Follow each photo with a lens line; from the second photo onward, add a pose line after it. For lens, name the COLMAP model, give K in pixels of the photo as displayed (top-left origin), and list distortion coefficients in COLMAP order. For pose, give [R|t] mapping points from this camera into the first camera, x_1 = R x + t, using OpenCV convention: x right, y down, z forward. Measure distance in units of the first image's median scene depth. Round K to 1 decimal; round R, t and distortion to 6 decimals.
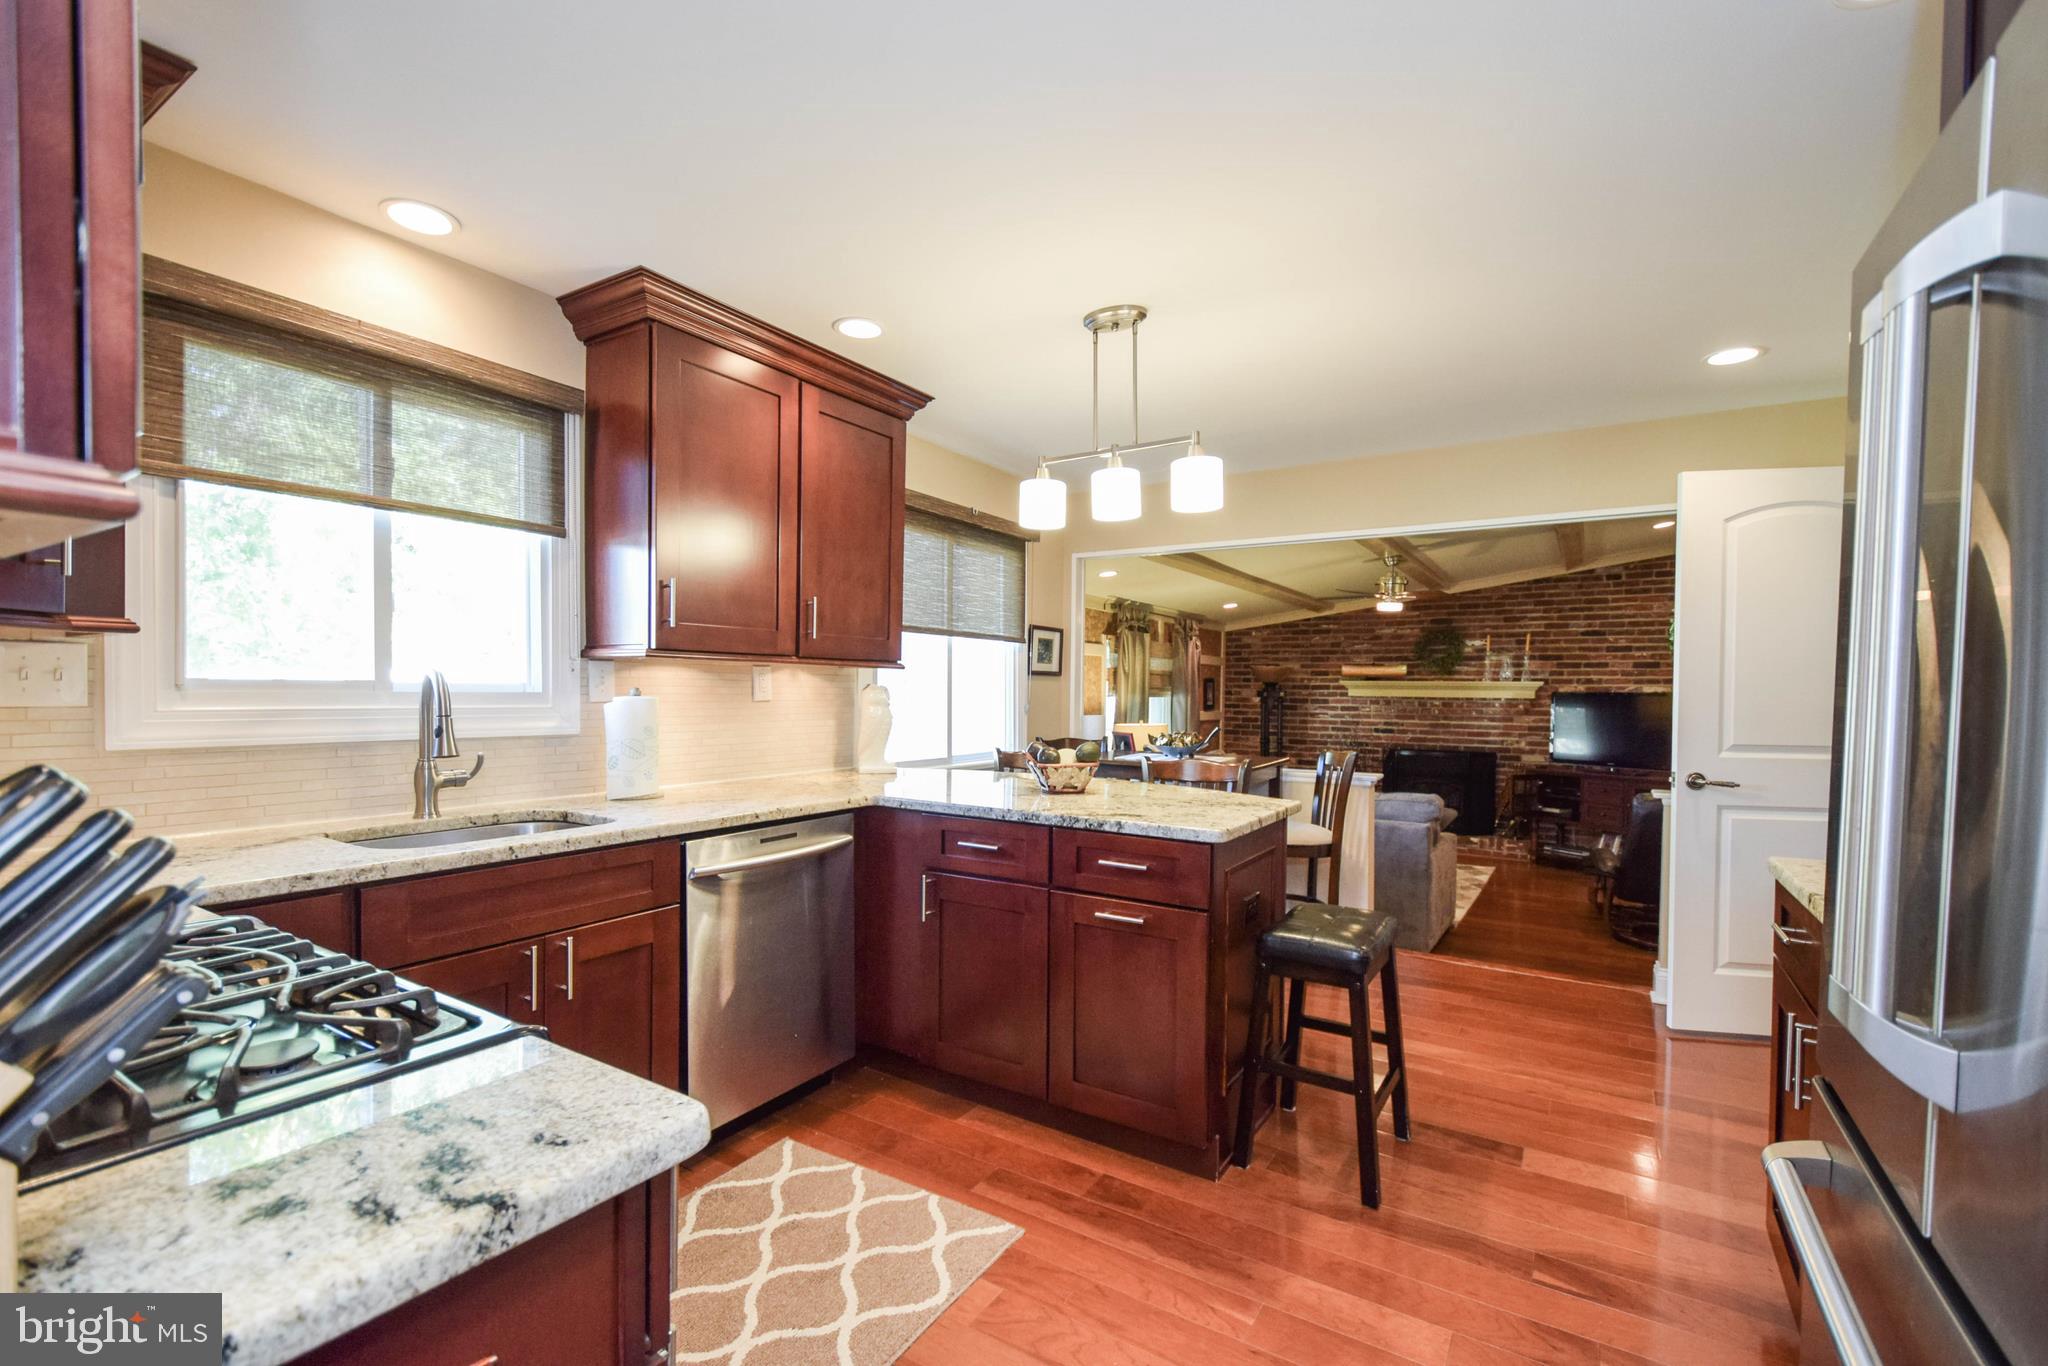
lens RADIAL K [[890.3, 0, 1025.4], [0, 890.3, 708.4], [0, 0, 1]] dist [0.019945, -0.014392]
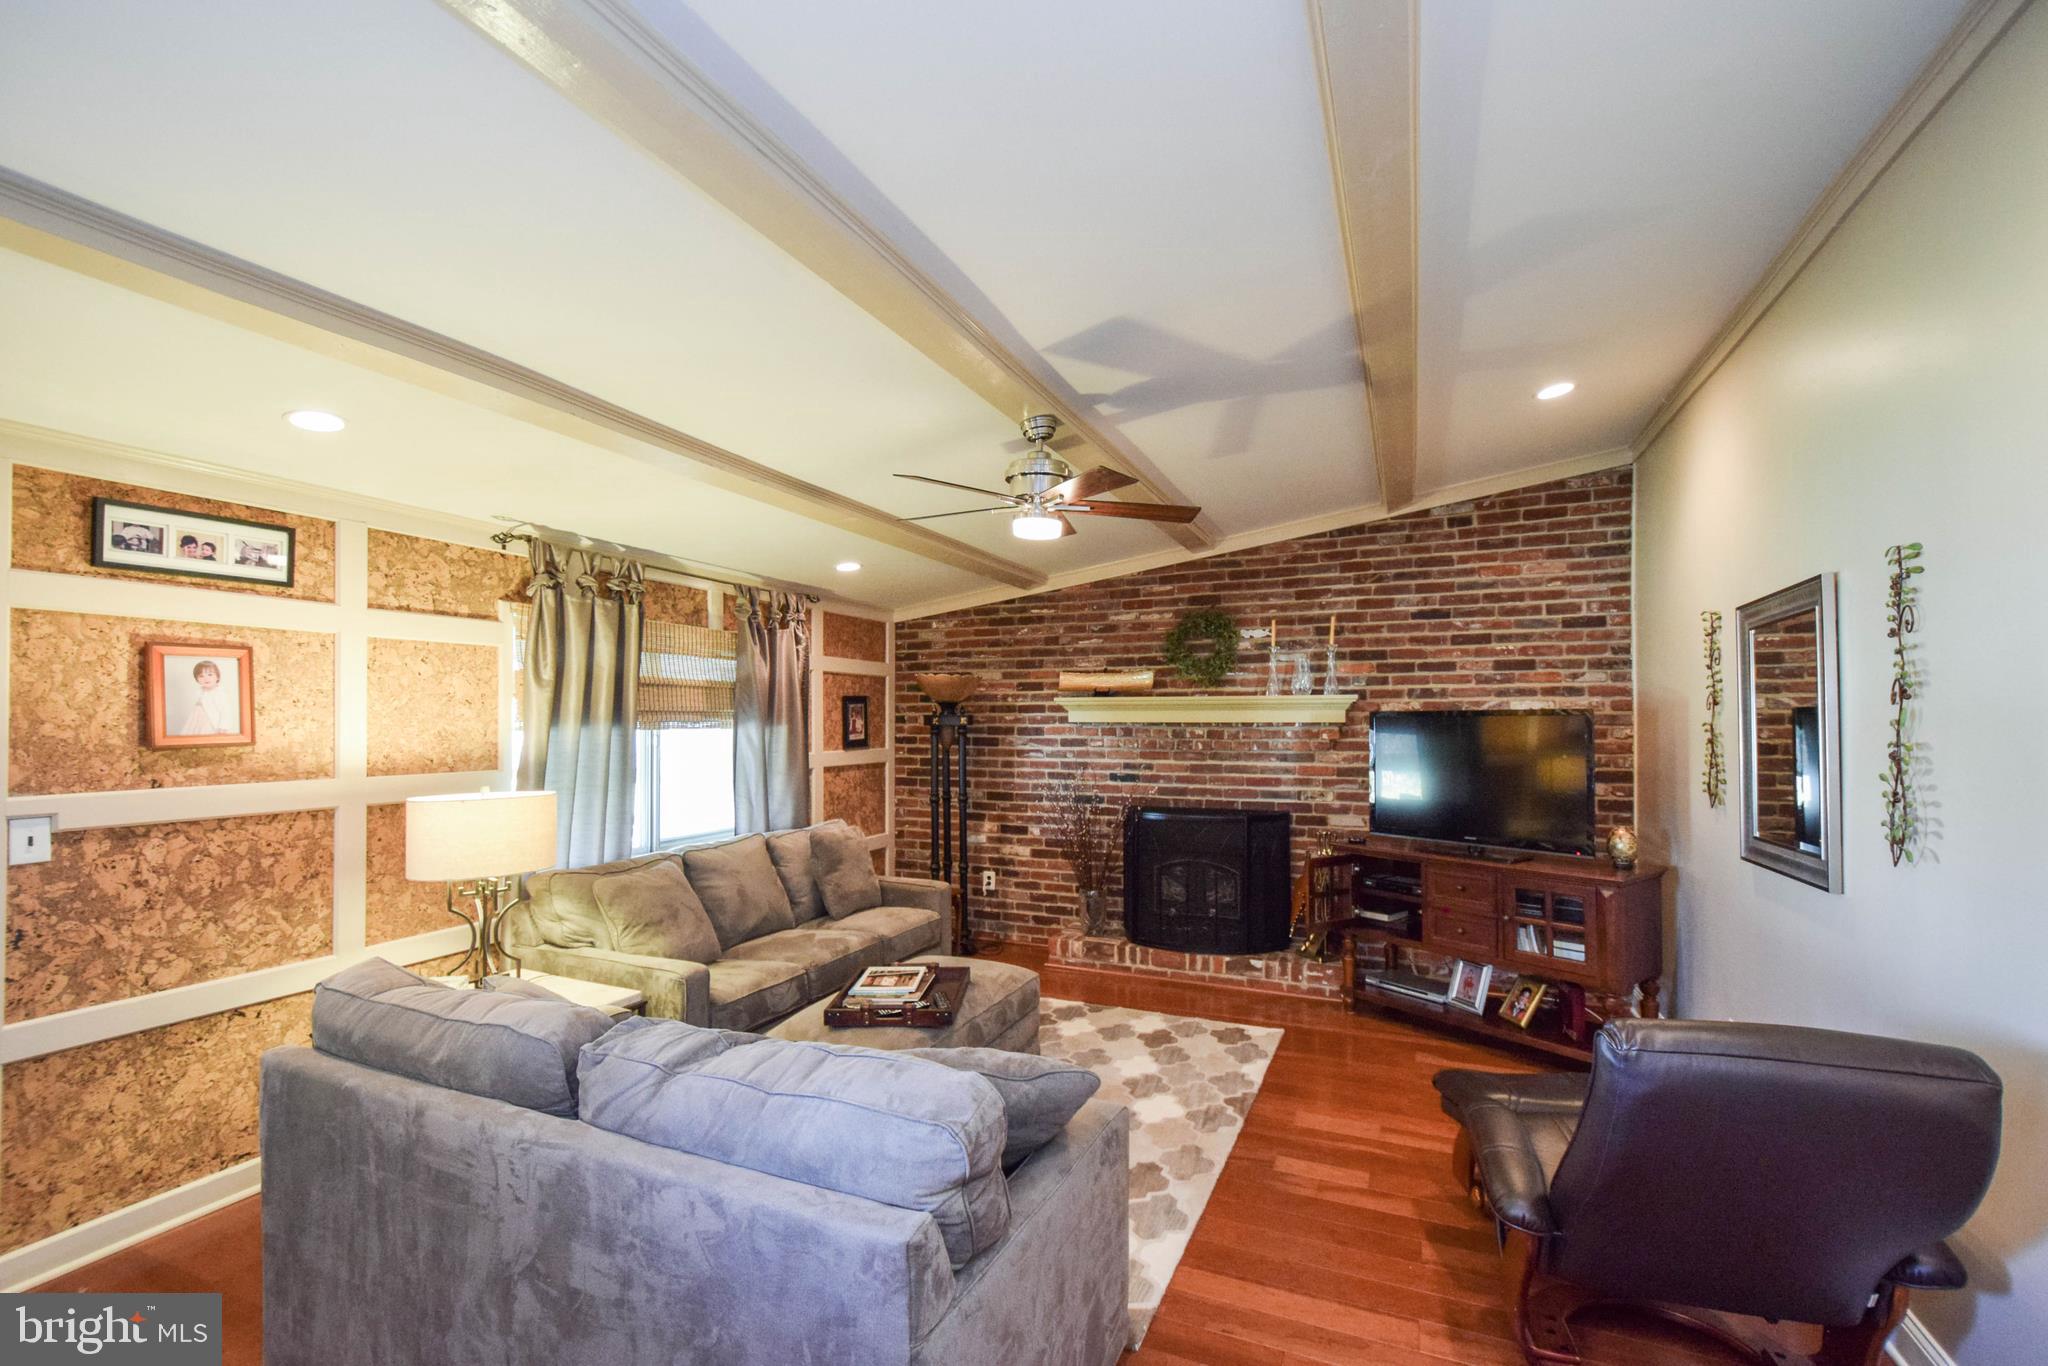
lens RADIAL K [[890.3, 0, 1025.4], [0, 890.3, 708.4], [0, 0, 1]] dist [0.019945, -0.014392]
pose [[0.988029, -0.010959, 0.153875, 0.257074], [0.015753, 0.999427, -0.029965, -0.005859], [-0.153459, 0.032030, 0.987636, 0.427205]]
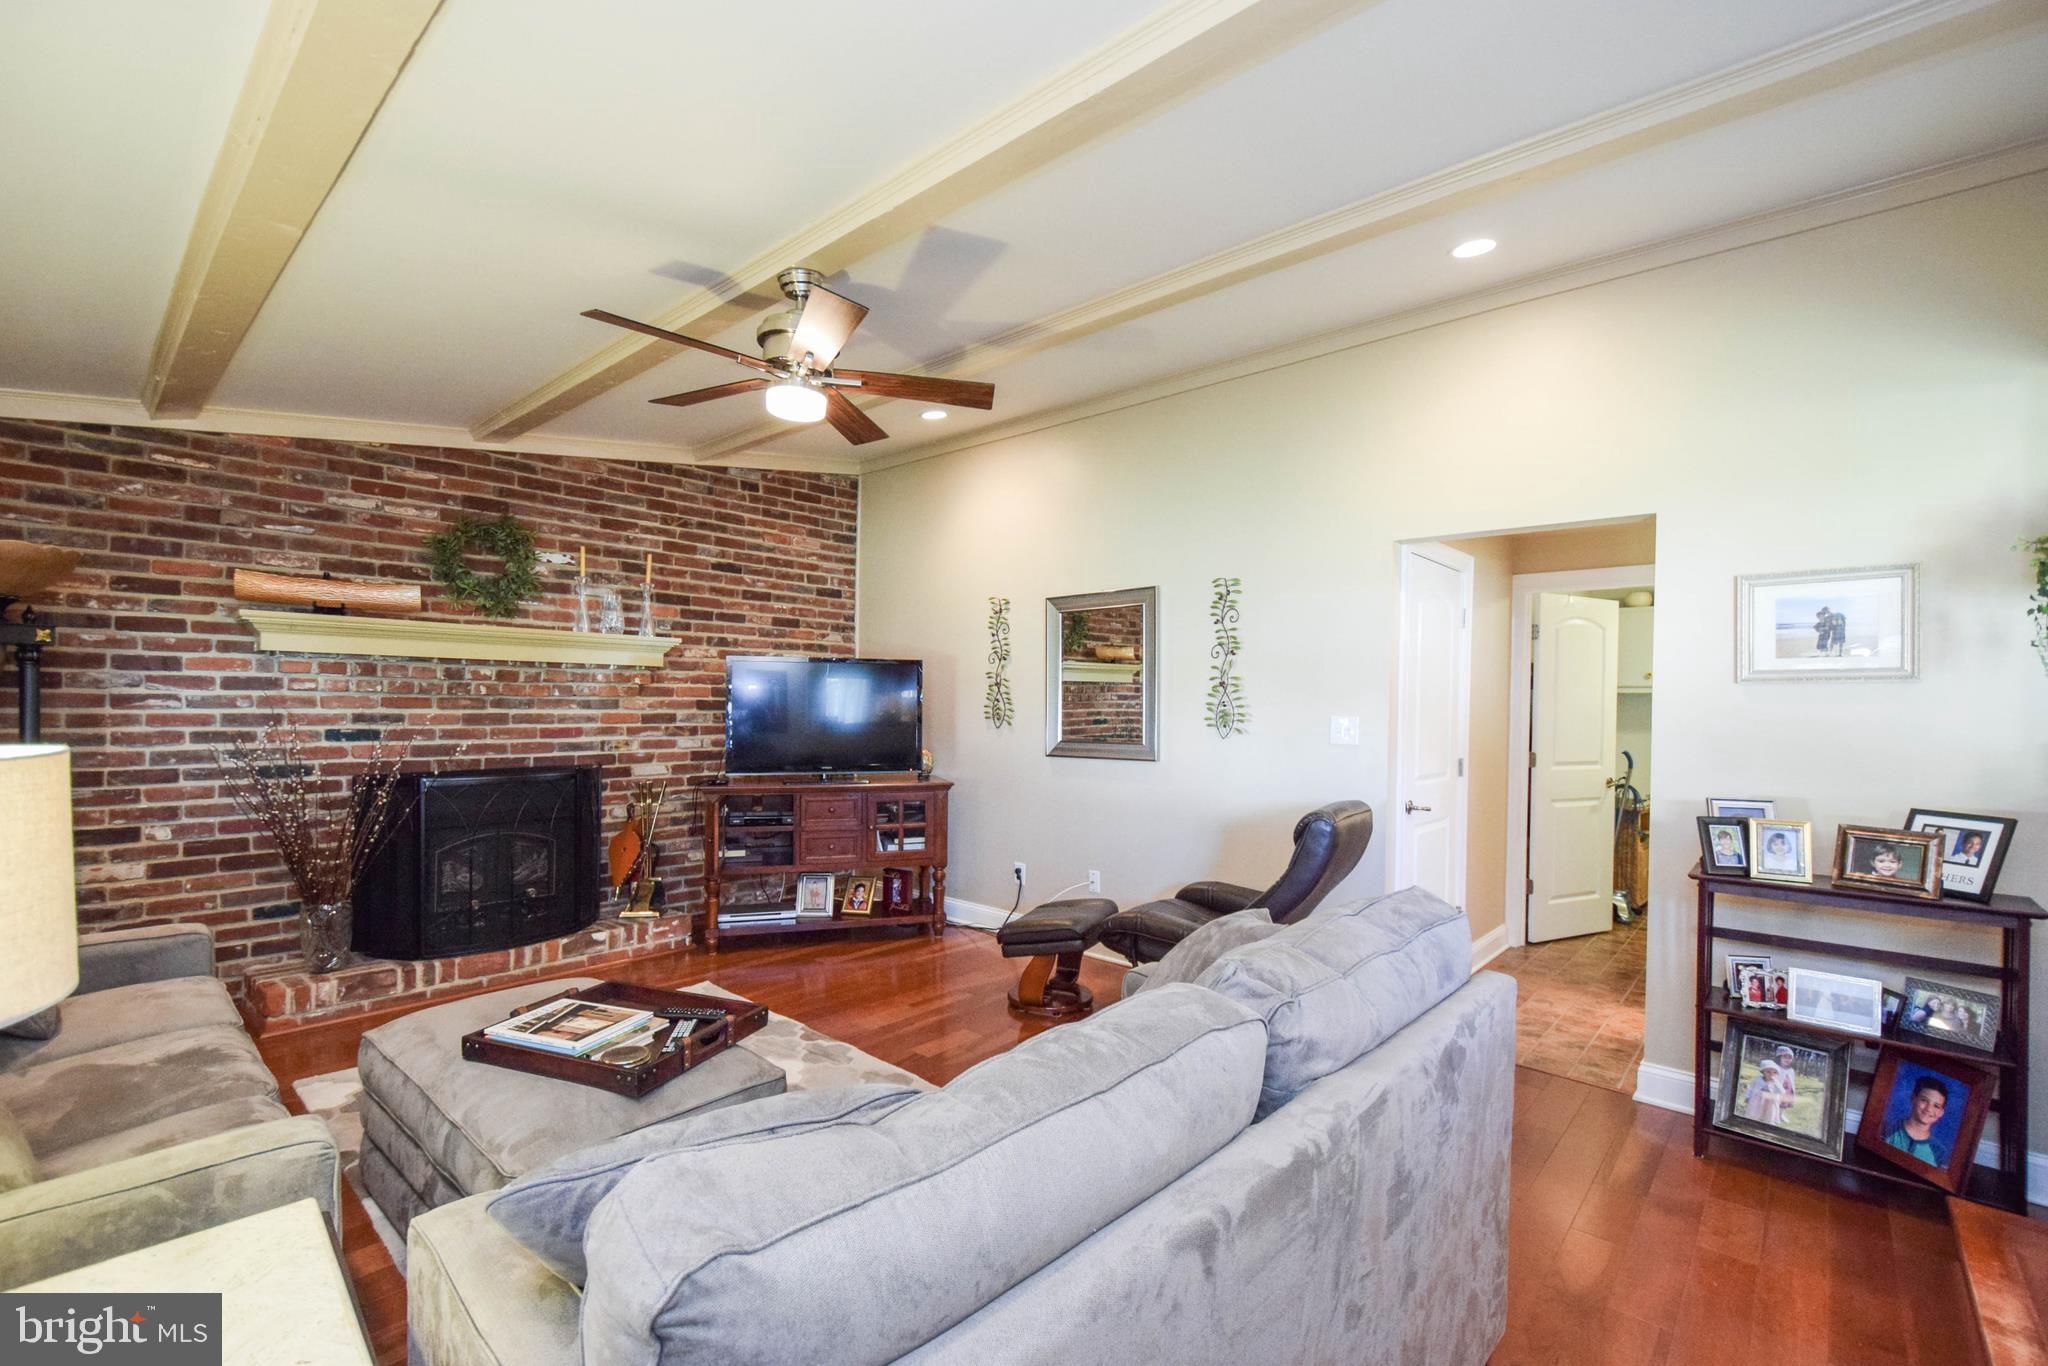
lens RADIAL K [[890.3, 0, 1025.4], [0, 890.3, 708.4], [0, 0, 1]] dist [0.019945, -0.014392]
pose [[0.169282, -0.017104, 0.985419, 0.034263], [0.007632, 0.999842, 0.016043, 0.008387], [-0.985538, 0.004805, 0.169386, 0.654648]]
